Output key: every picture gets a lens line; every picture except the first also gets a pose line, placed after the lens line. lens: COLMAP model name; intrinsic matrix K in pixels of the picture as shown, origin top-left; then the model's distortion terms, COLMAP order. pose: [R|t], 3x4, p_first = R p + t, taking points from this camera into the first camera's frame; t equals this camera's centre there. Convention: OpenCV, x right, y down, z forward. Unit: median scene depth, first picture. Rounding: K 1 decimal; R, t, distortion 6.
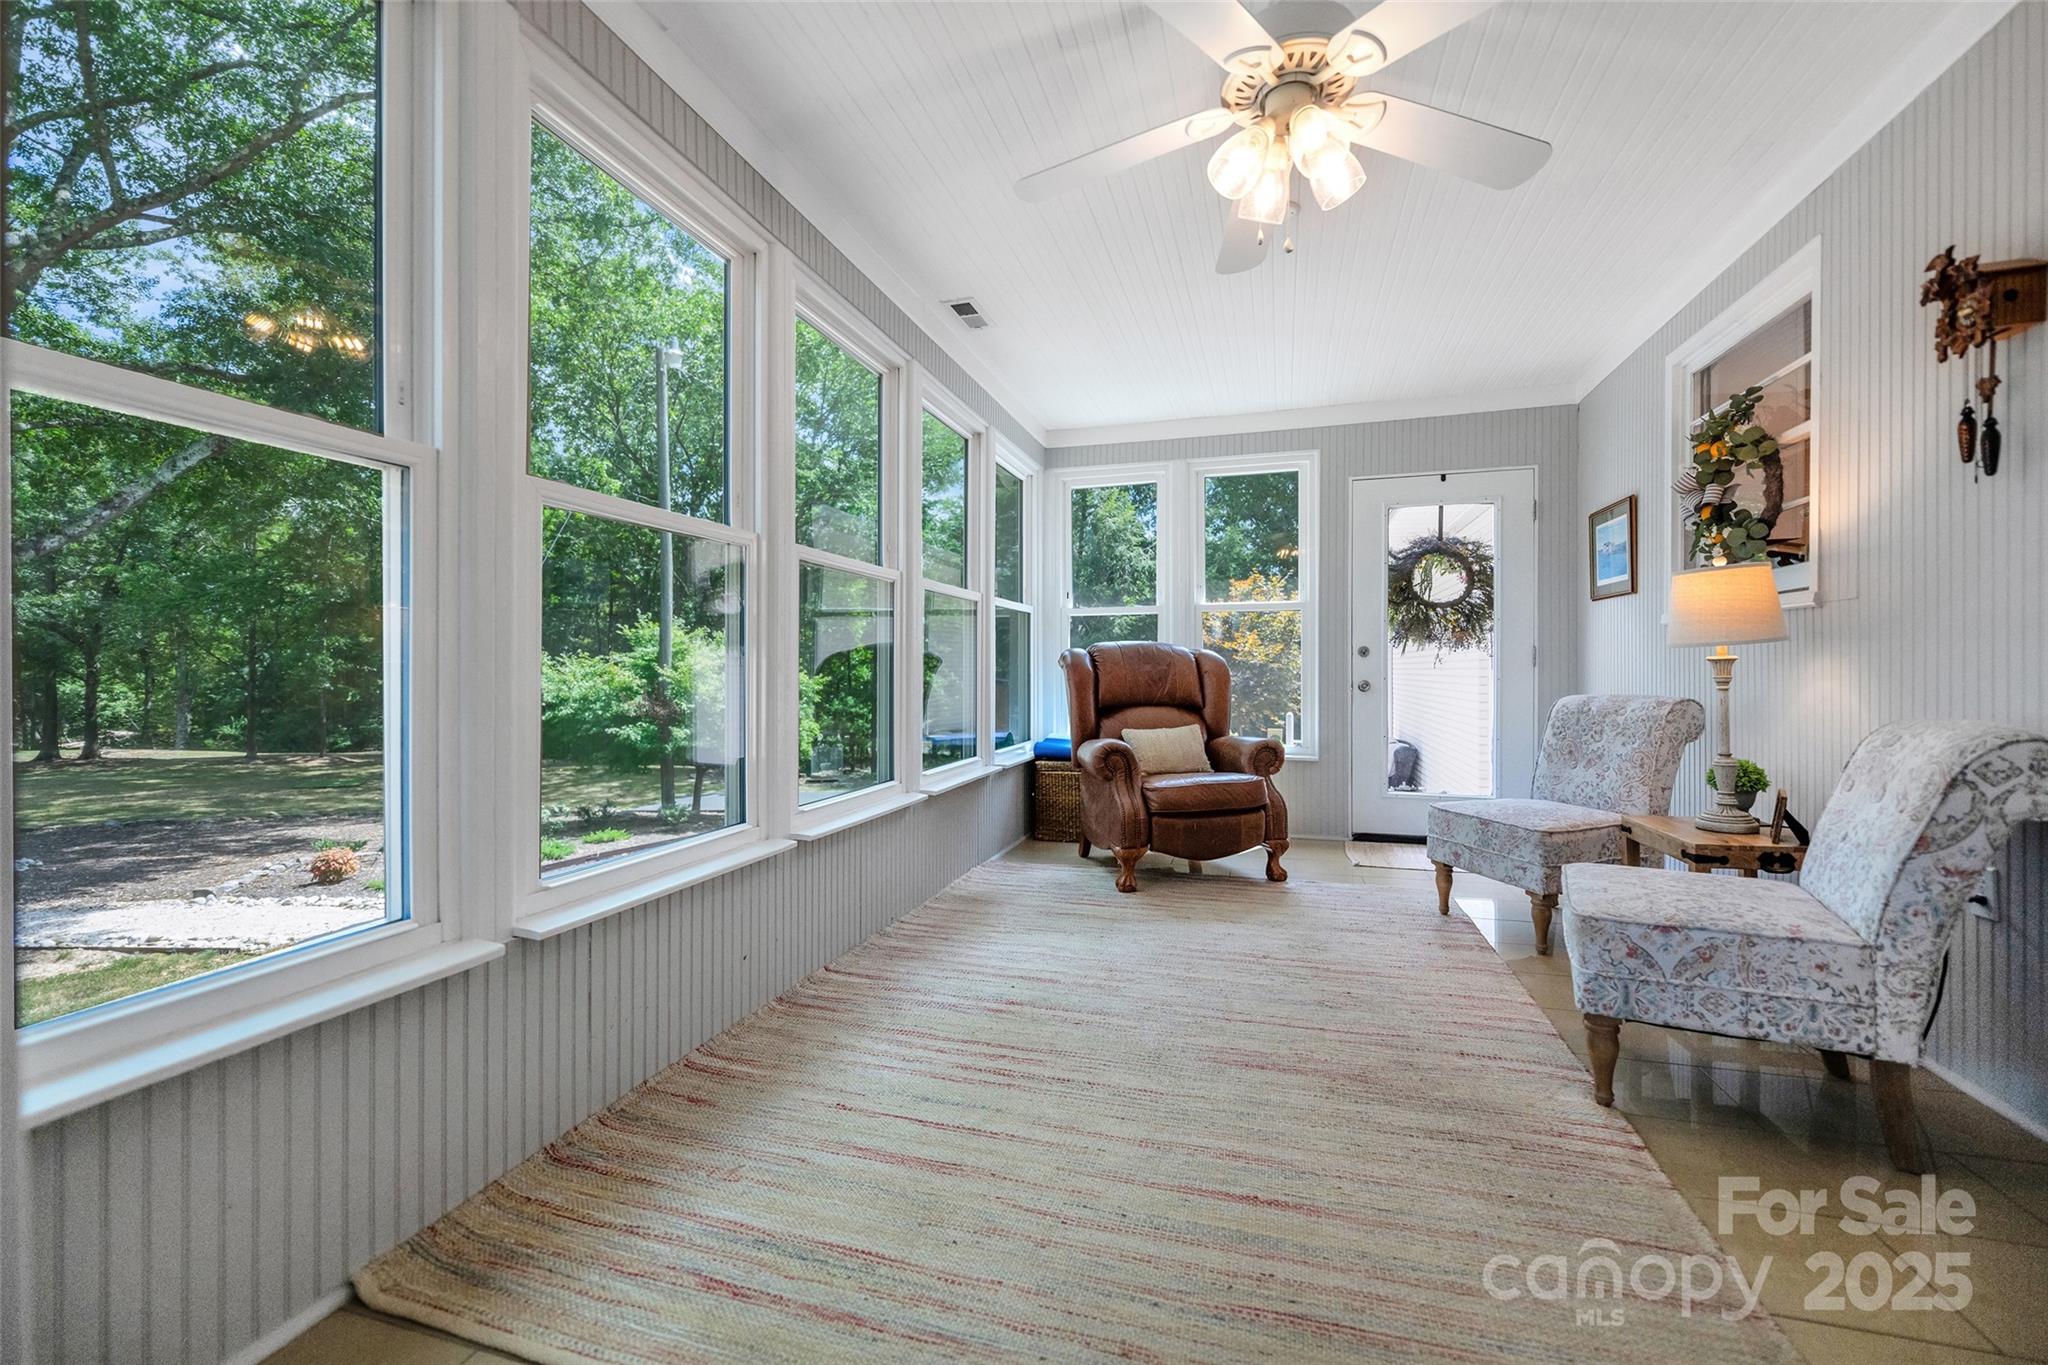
lens RADIAL K [[835.8, 0, 1024.0], [0, 835.8, 682.5], [0, 0, 1]] dist [-0.000215, 0.000001]
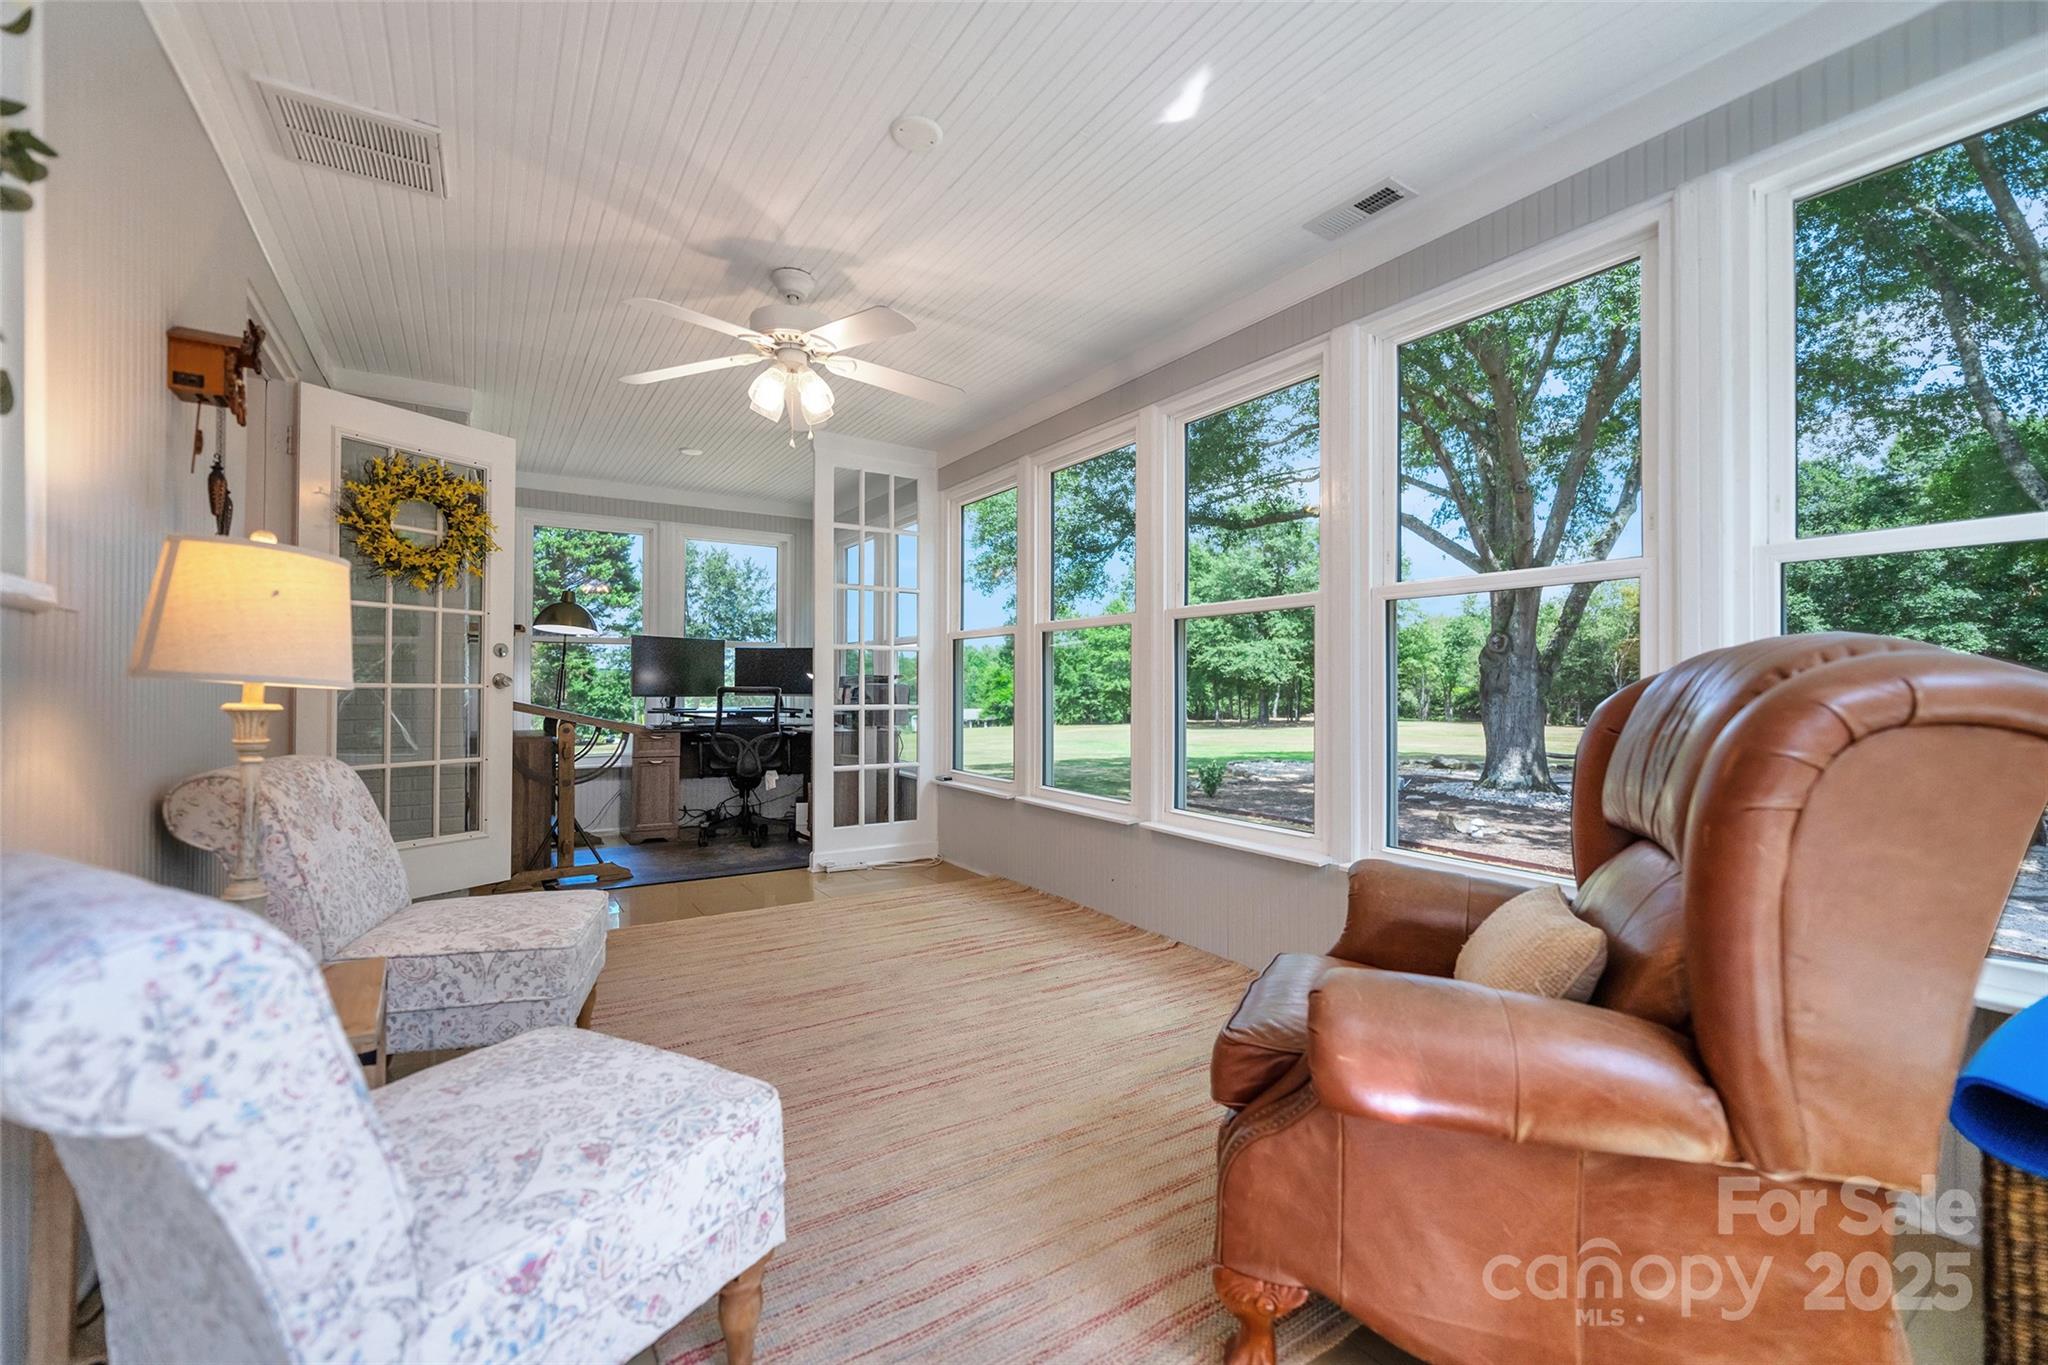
lens RADIAL K [[835.8, 0, 1024.0], [0, 835.8, 682.5], [0, 0, 1]] dist [-0.000215, 0.000001]
pose [[-0.644116, -0.006618, -0.764900, 0.890855], [-0.012835, 0.999915, 0.002156, -0.046026], [0.764821, 0.011206, -0.644146, 1.679369]]
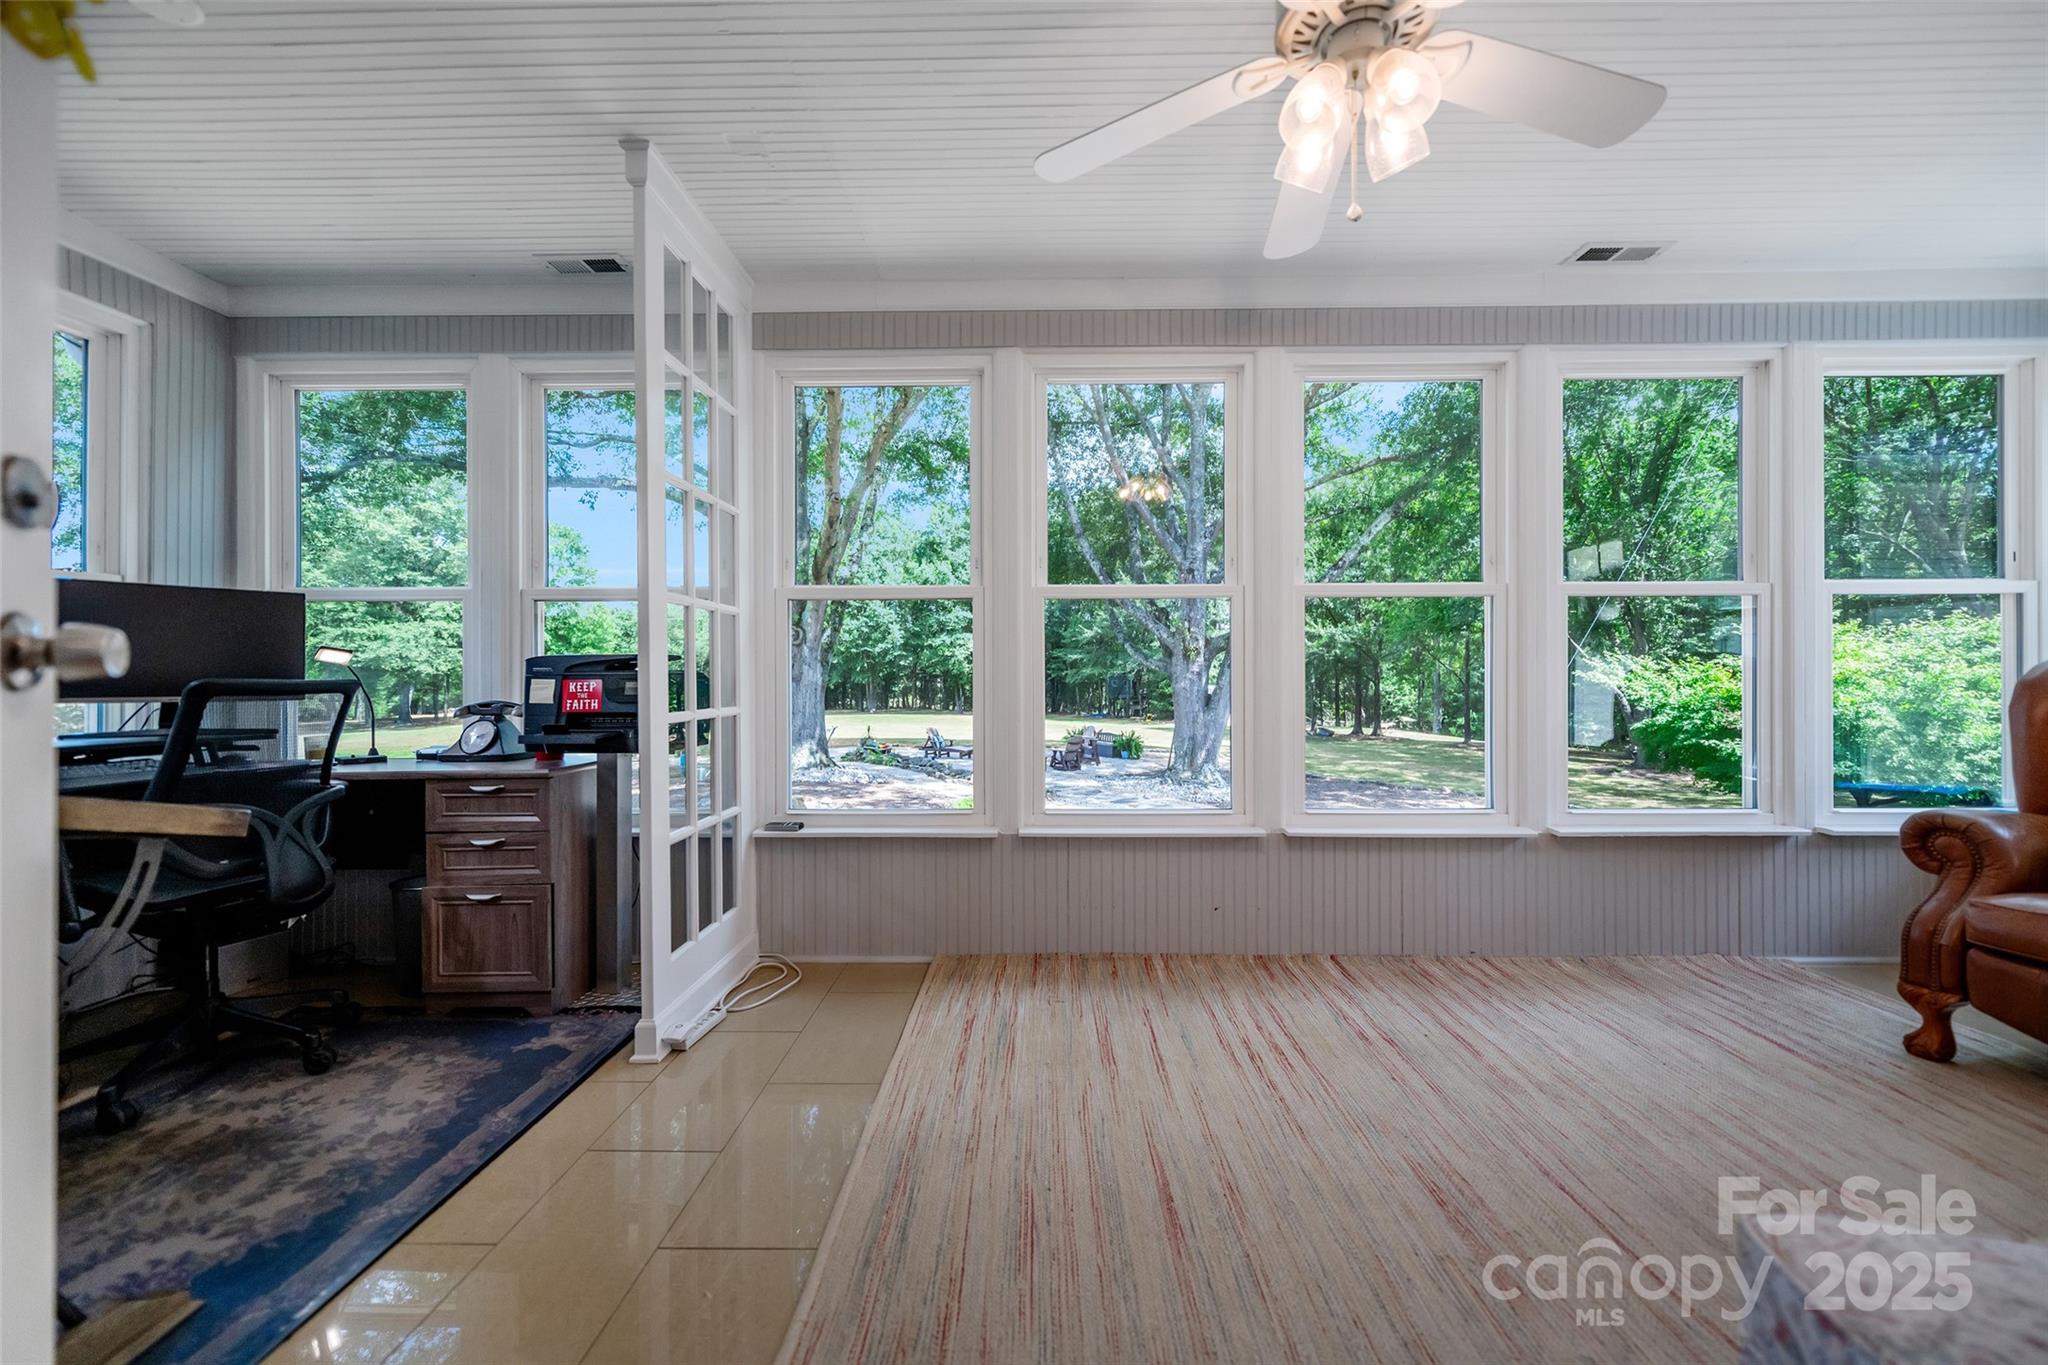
lens RADIAL K [[804.0, 0, 1024.0], [0, 804.0, 682.5], [0, 0, 1]] dist [0.007129, -0.000084]
pose [[0.268595, 0.005971, -0.963235, 0.721828], [-0.006846, 0.999967, 0.004290, -0.031626], [0.963229, 0.005442, 0.268627, 0.315597]]
